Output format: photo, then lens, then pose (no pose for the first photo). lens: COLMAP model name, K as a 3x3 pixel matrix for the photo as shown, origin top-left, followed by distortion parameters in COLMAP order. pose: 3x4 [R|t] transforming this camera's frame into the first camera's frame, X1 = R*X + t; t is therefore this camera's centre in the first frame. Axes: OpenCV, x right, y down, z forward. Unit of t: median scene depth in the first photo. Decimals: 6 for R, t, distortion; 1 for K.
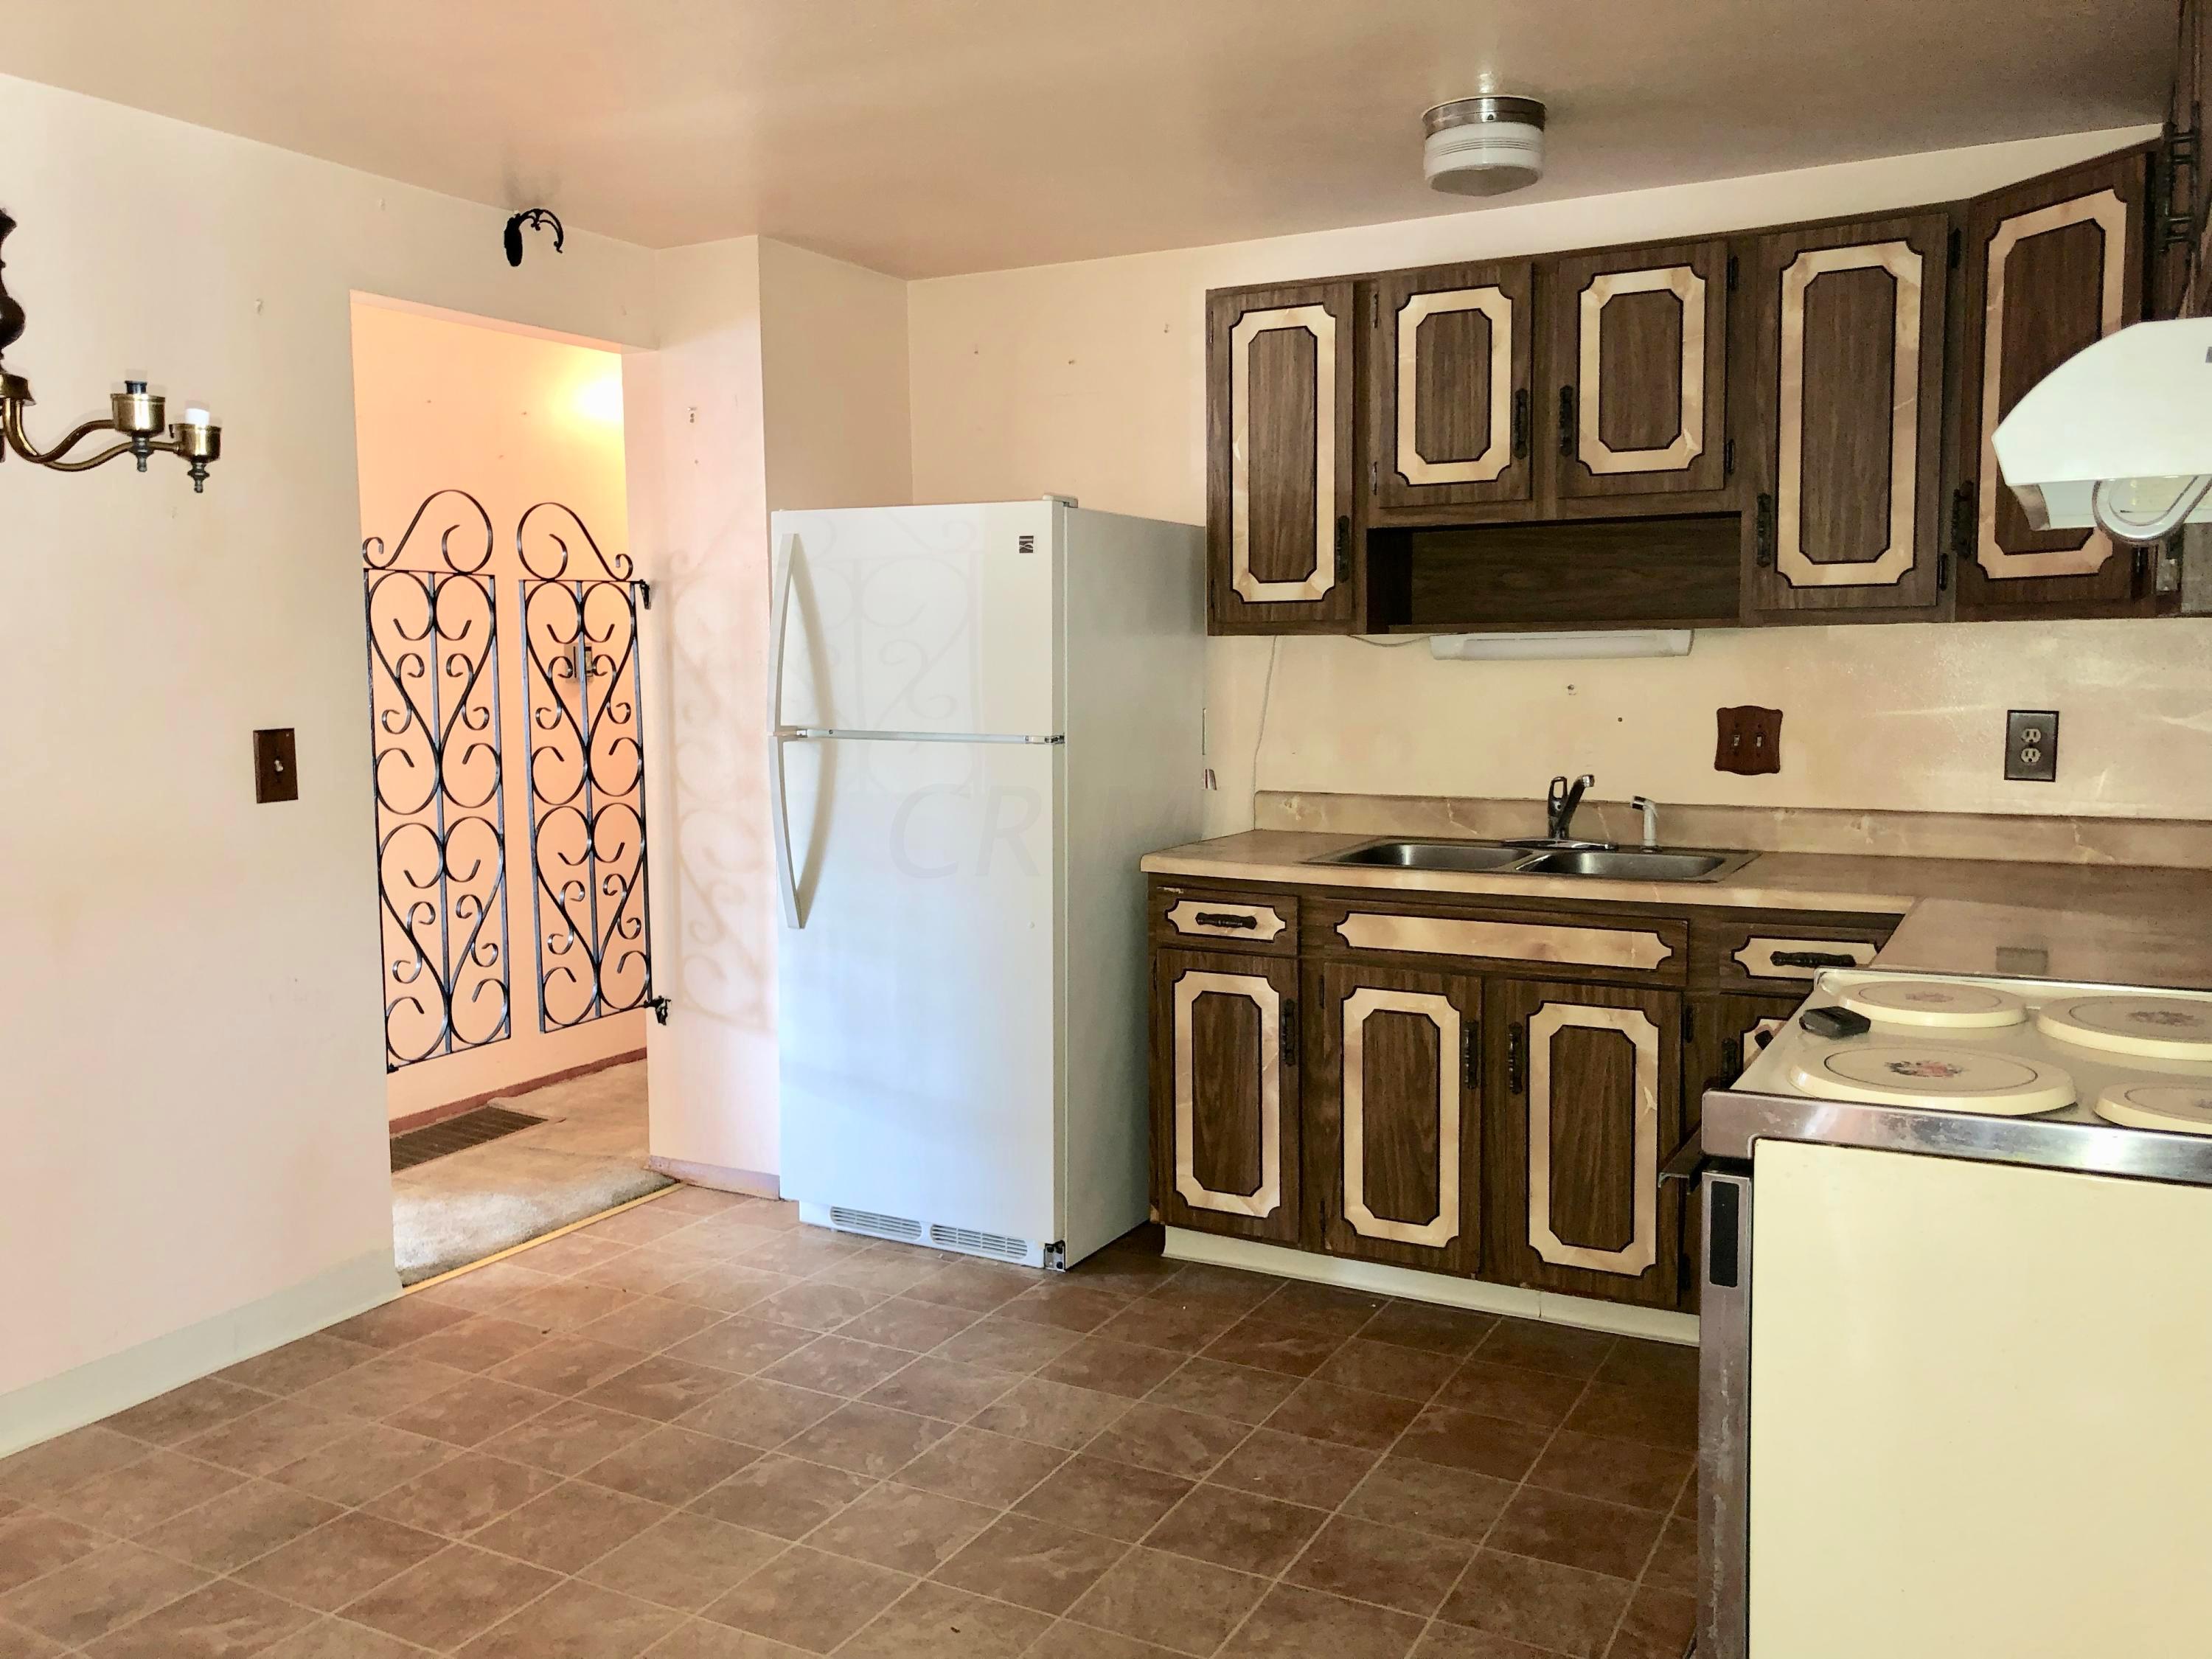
lens RADIAL K [[1813.2, 0, 1091.6], [0, 1813.2, 818.4], [0, 0, 1]] dist [0.050486, -0.052778]
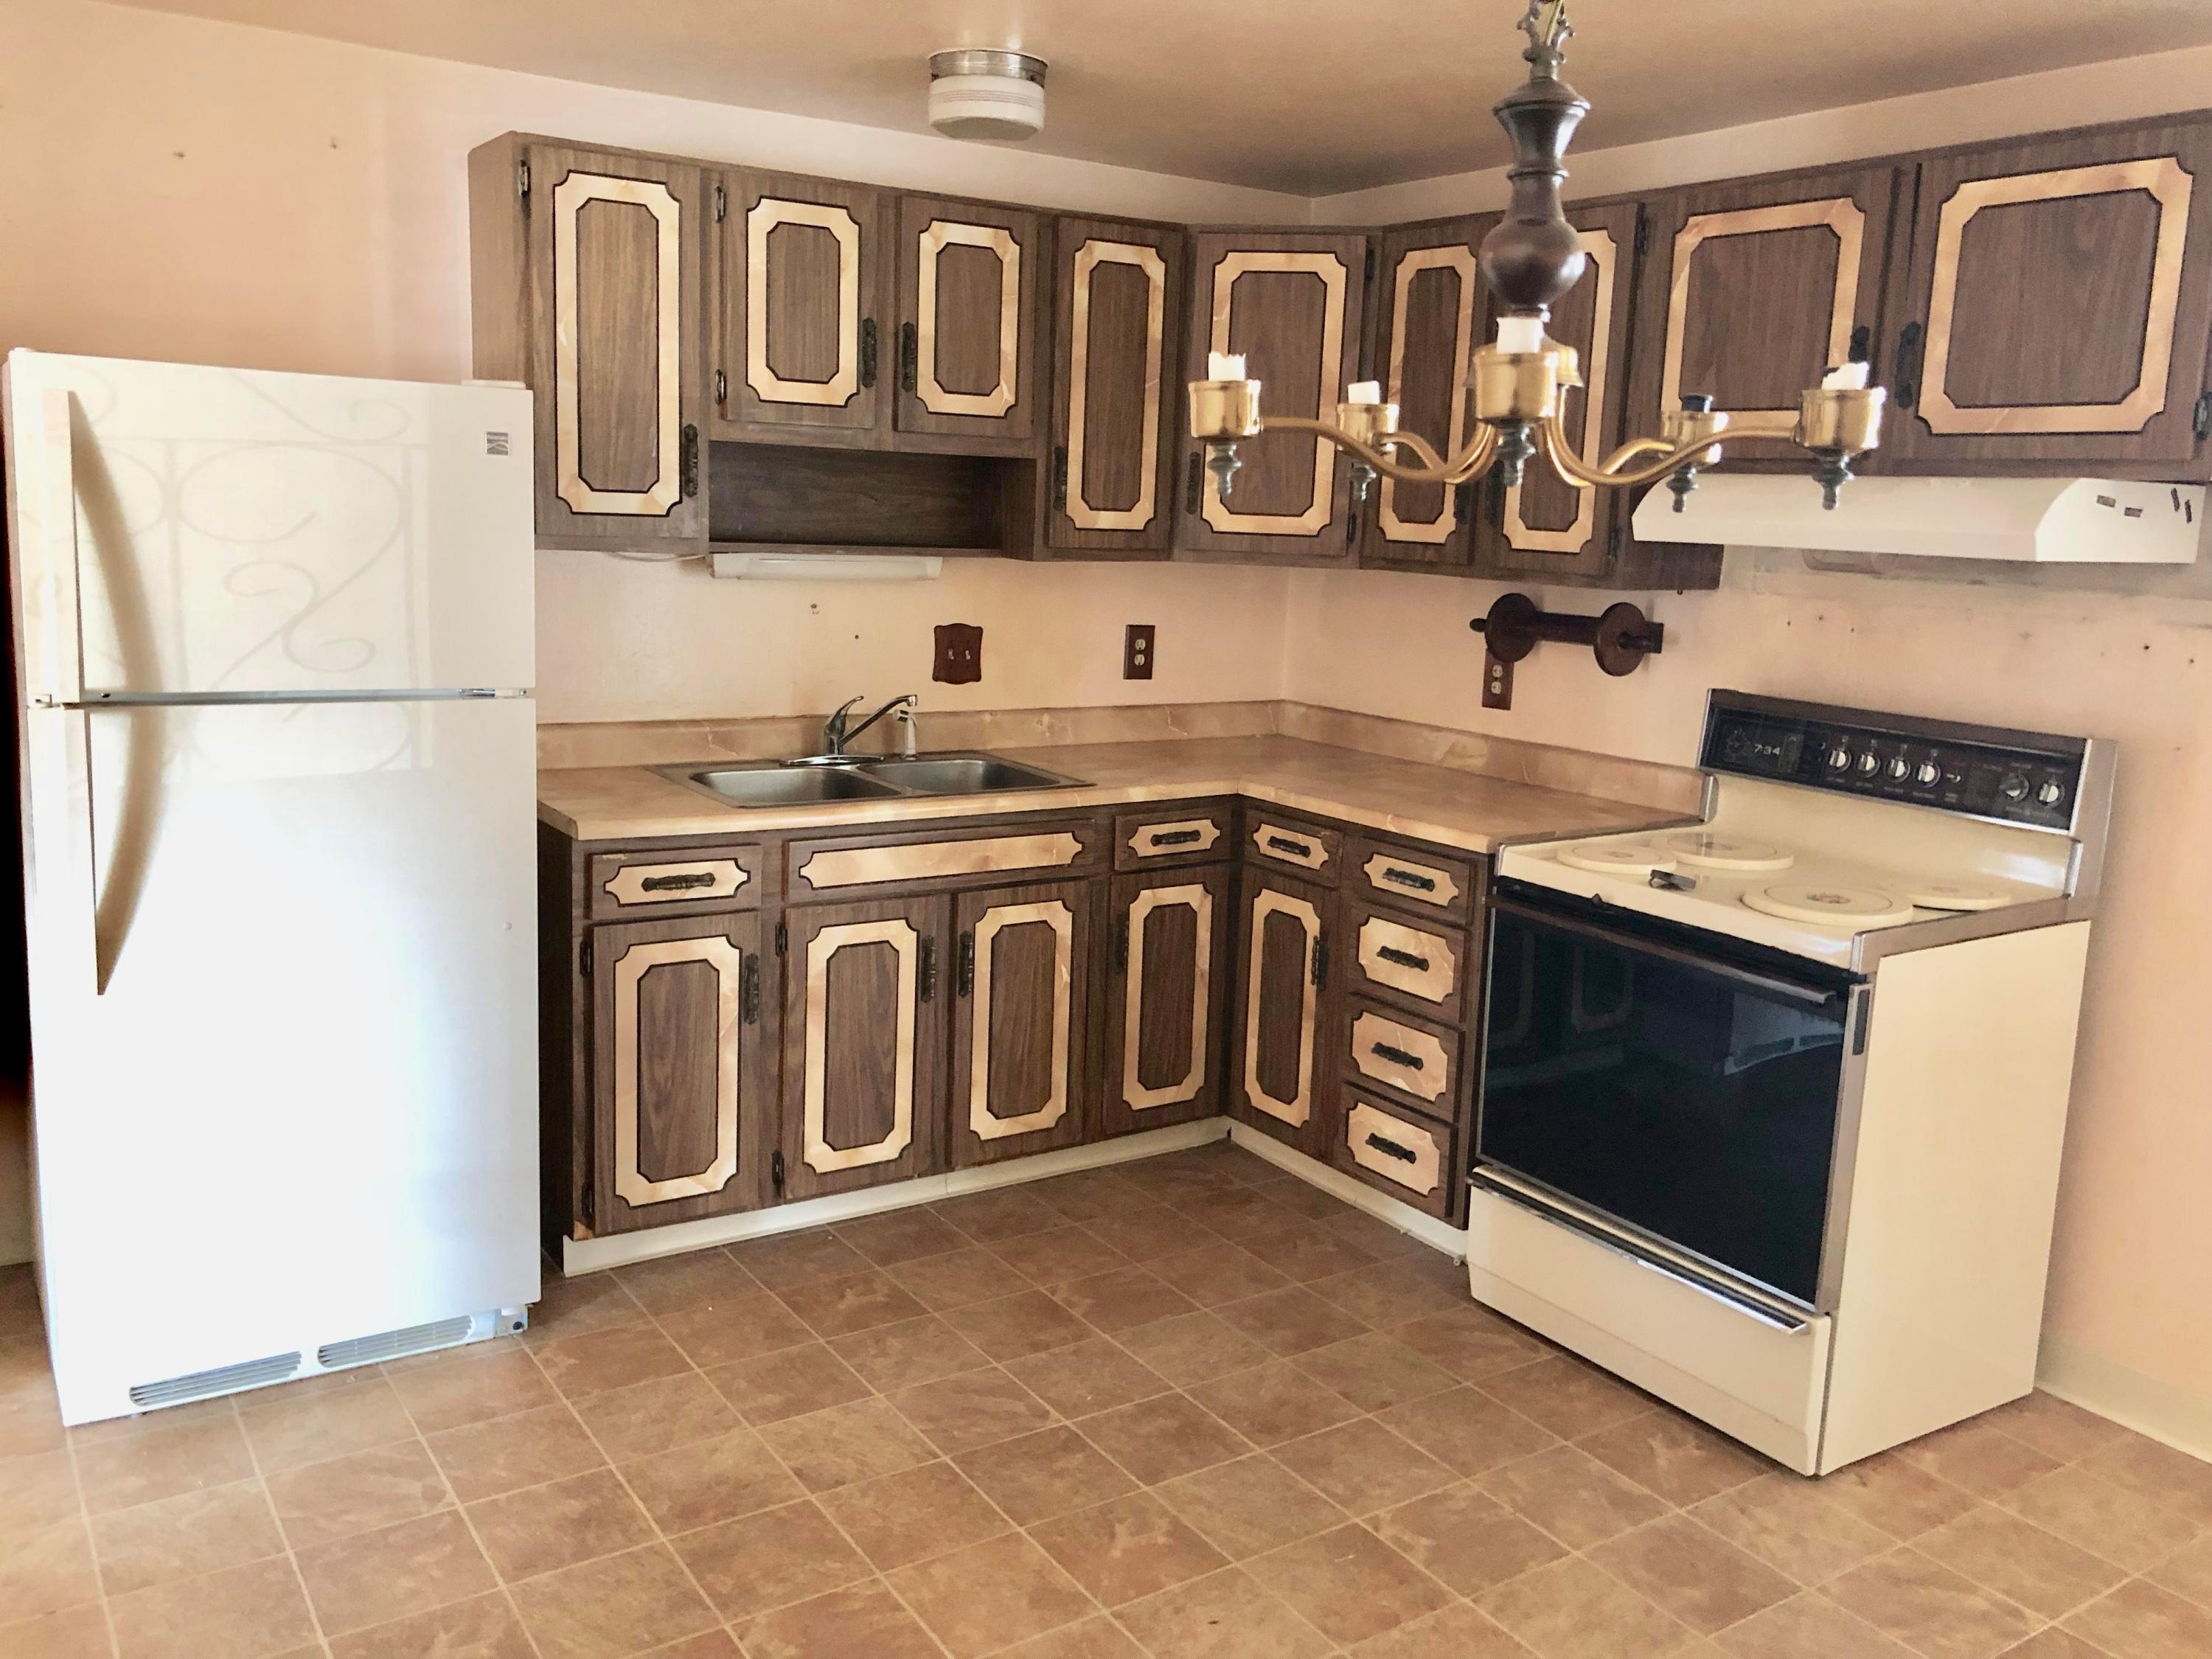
lens RADIAL K [[1813.2, 0, 1095.6], [0, 1813.2, 809.9], [0, 0, 1]] dist [0.050486, -0.052778]
pose [[0.472590, -0.119584, 0.873131, -0.629878], [0.039972, 0.992640, 0.114316, -0.075646], [-0.880376, -0.019124, 0.473892, 0.407518]]
